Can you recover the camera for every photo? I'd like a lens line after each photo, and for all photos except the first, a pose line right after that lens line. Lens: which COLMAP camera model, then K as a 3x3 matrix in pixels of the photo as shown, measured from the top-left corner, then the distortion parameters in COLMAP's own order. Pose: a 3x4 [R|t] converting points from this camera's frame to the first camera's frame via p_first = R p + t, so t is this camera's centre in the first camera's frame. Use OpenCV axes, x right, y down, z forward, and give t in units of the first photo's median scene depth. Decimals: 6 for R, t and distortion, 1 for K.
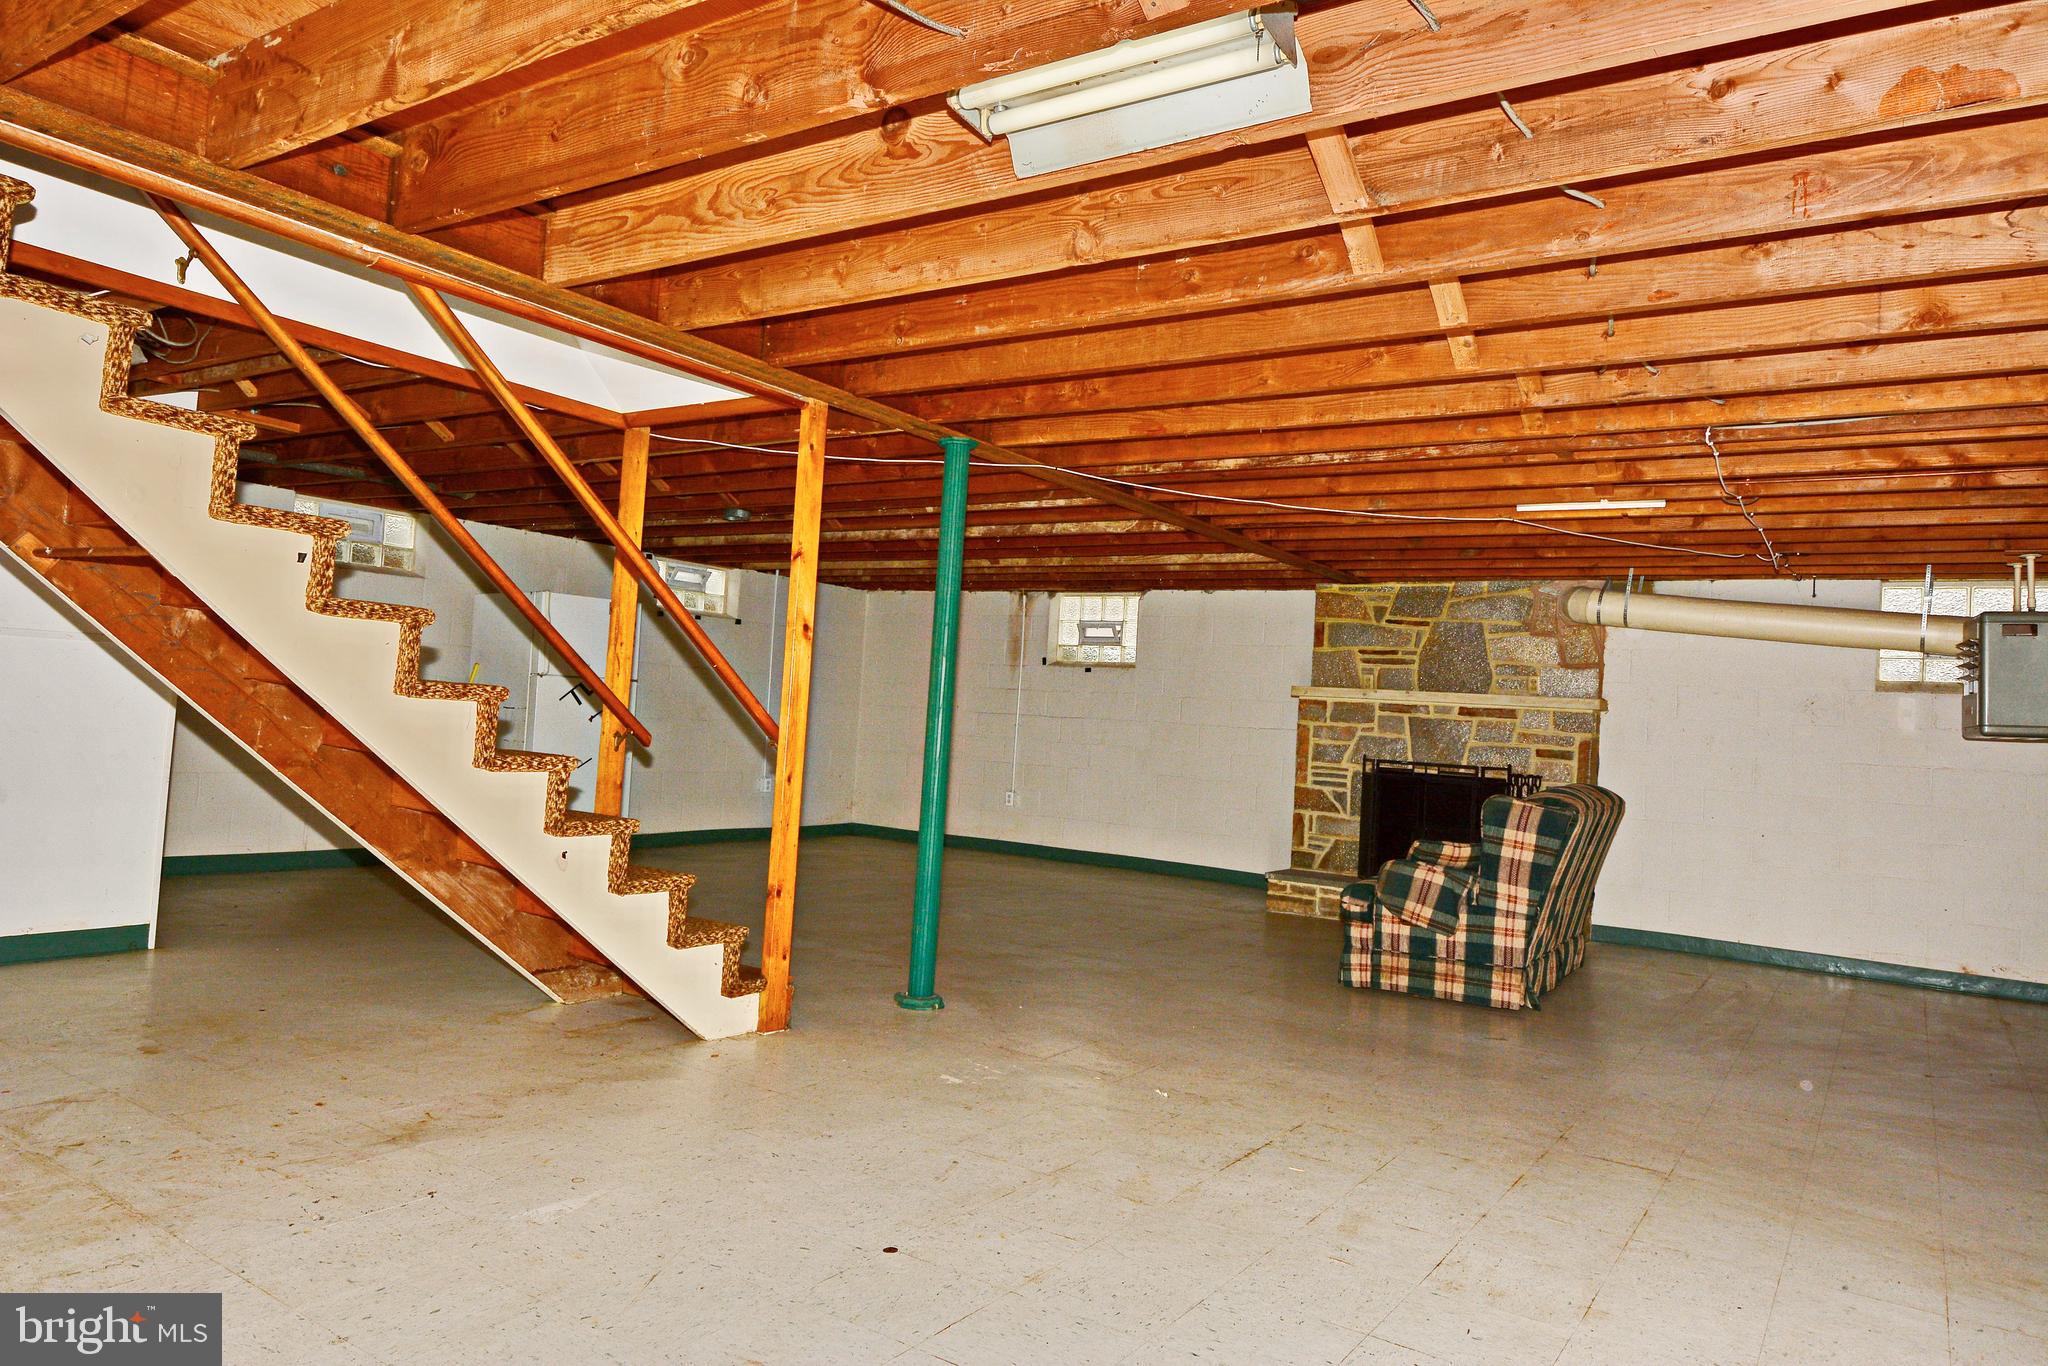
lens RADIAL K [[1284.1, 0, 1024.9], [0, 1284.1, 657.4], [0, 0, 1]] dist [0.017836, -0.000445]
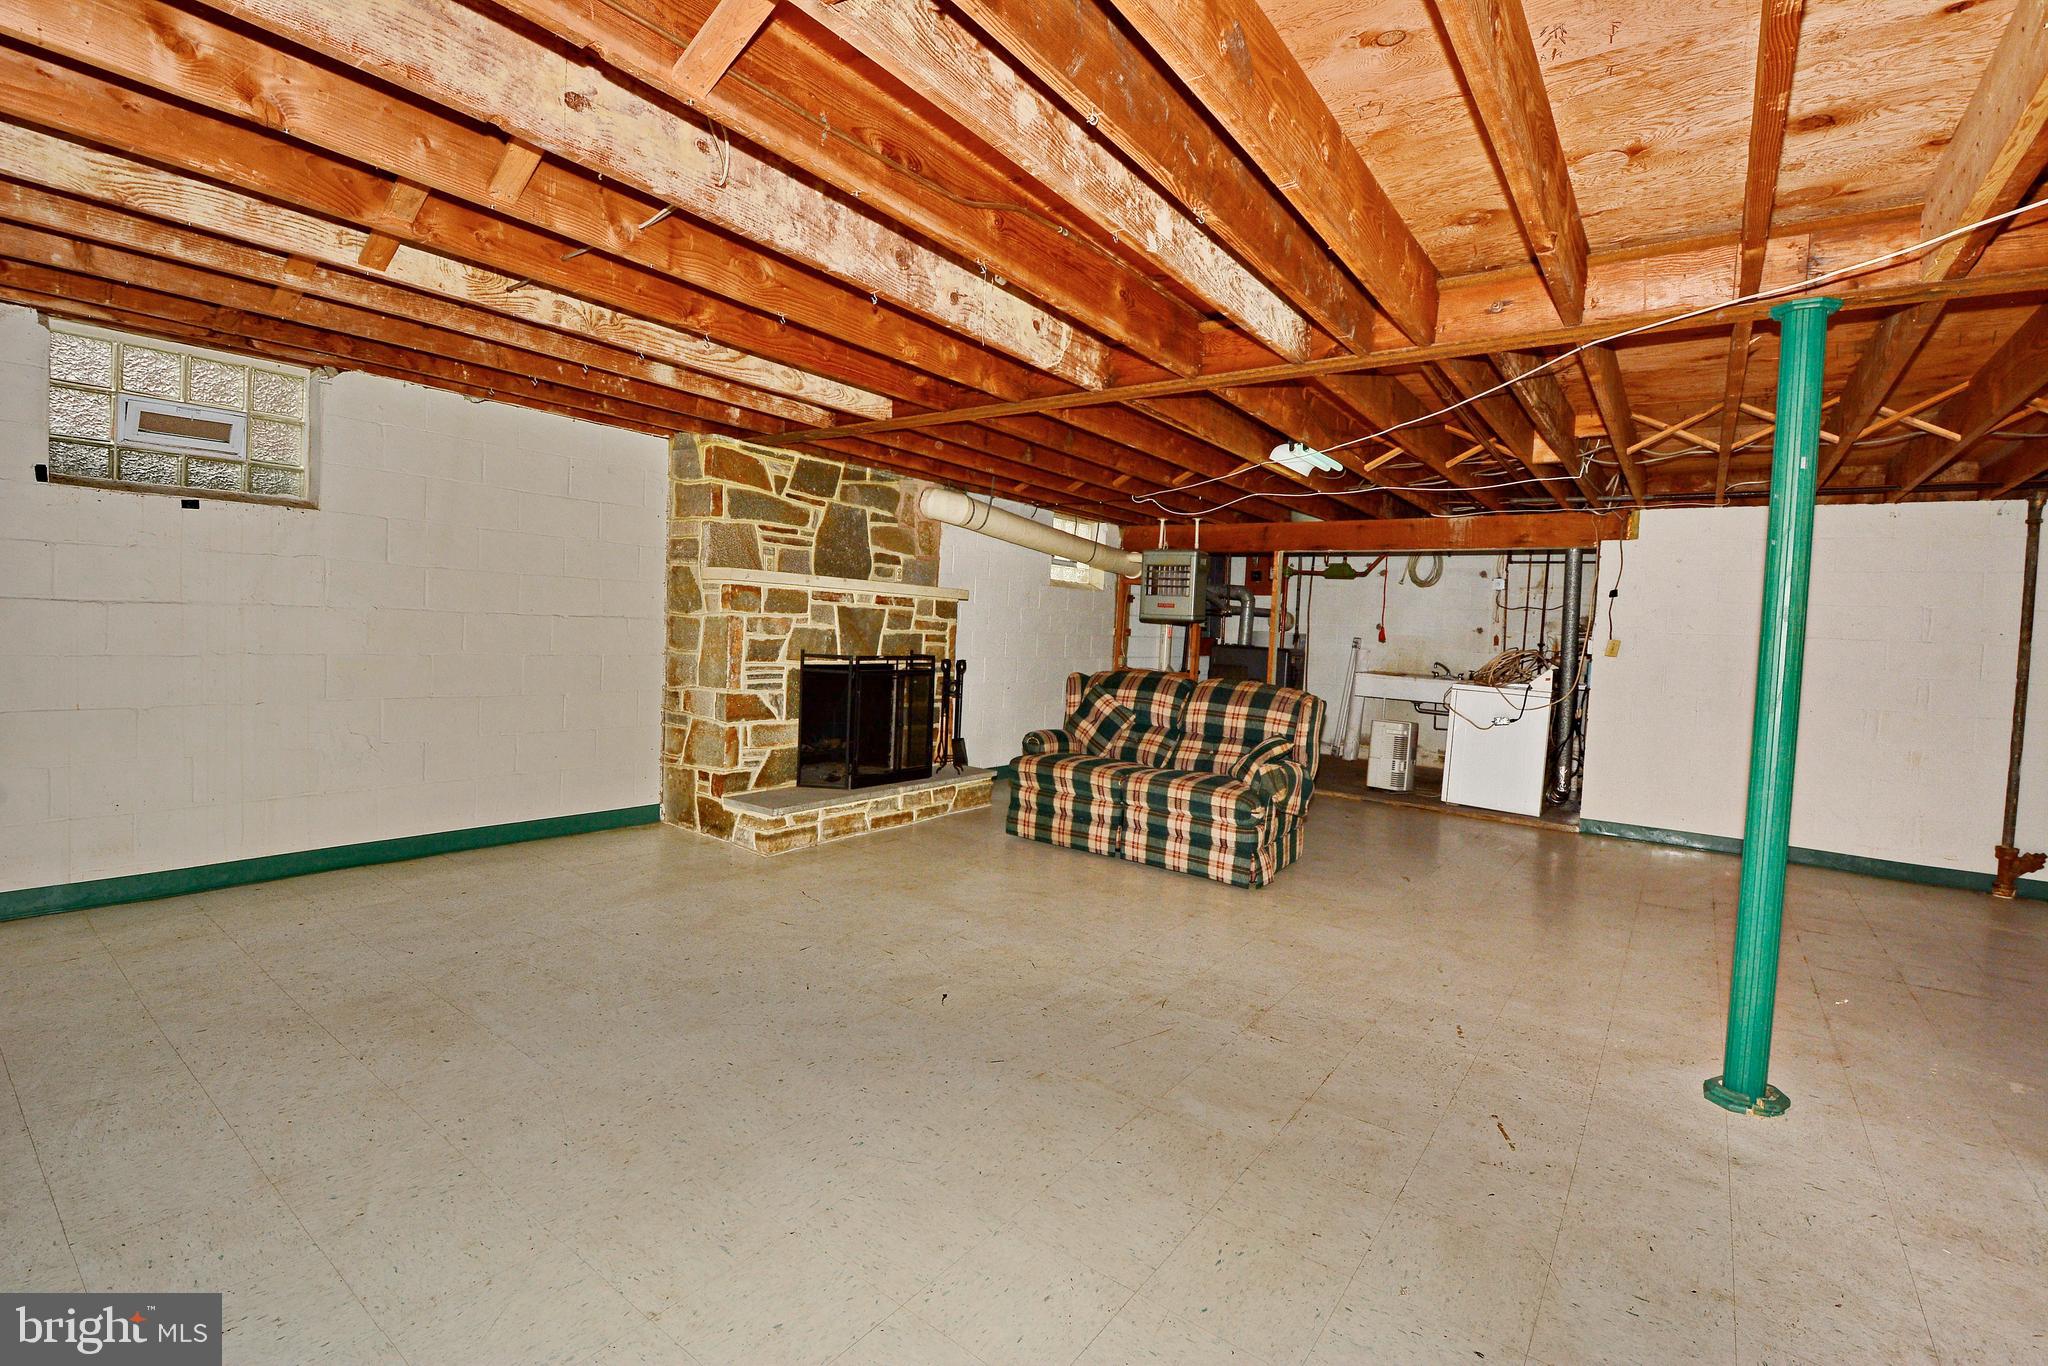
lens RADIAL K [[921.2, 0, 1027.0], [0, 921.2, 663.9], [0, 0, 1]] dist [0.014747, -0.020842]
pose [[0.042649, -0.101625, 0.993908, -0.355608], [-0.090385, 0.990342, 0.105139, 0.005152], [-0.994993, -0.094318, 0.033052, 0.820057]]
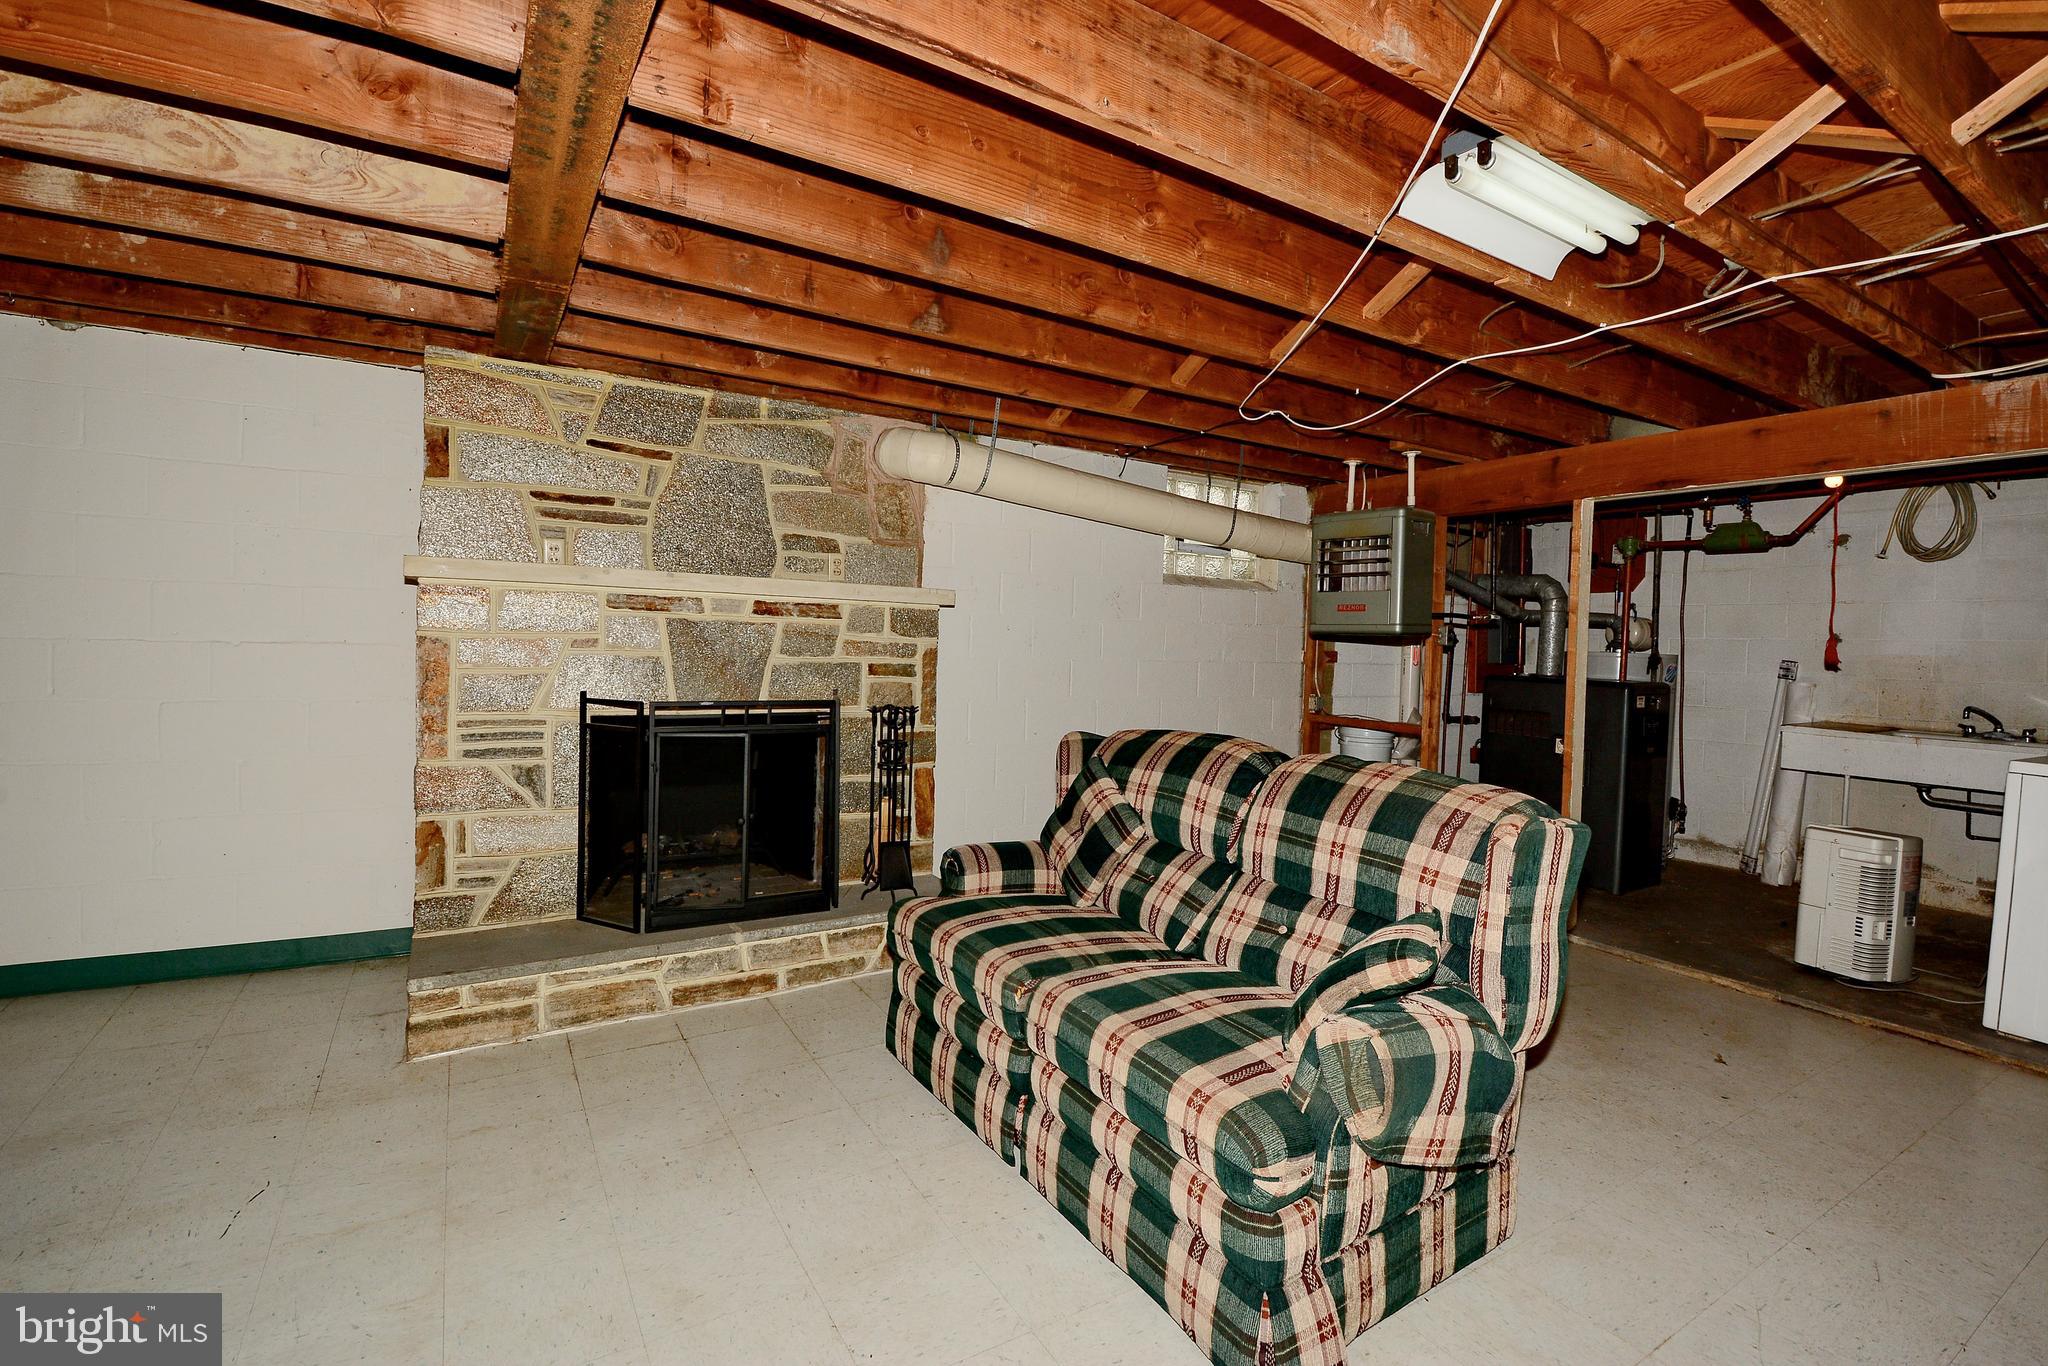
lens RADIAL K [[921.2, 0, 1027.0], [0, 921.2, 663.9], [0, 0, 1]] dist [0.014747, -0.020842]
pose [[0.416588, -0.070934, 0.906324, -0.003423], [-0.043839, 0.994224, 0.097964, 0.019139], [-0.908038, -0.080543, 0.411072, 0.674190]]
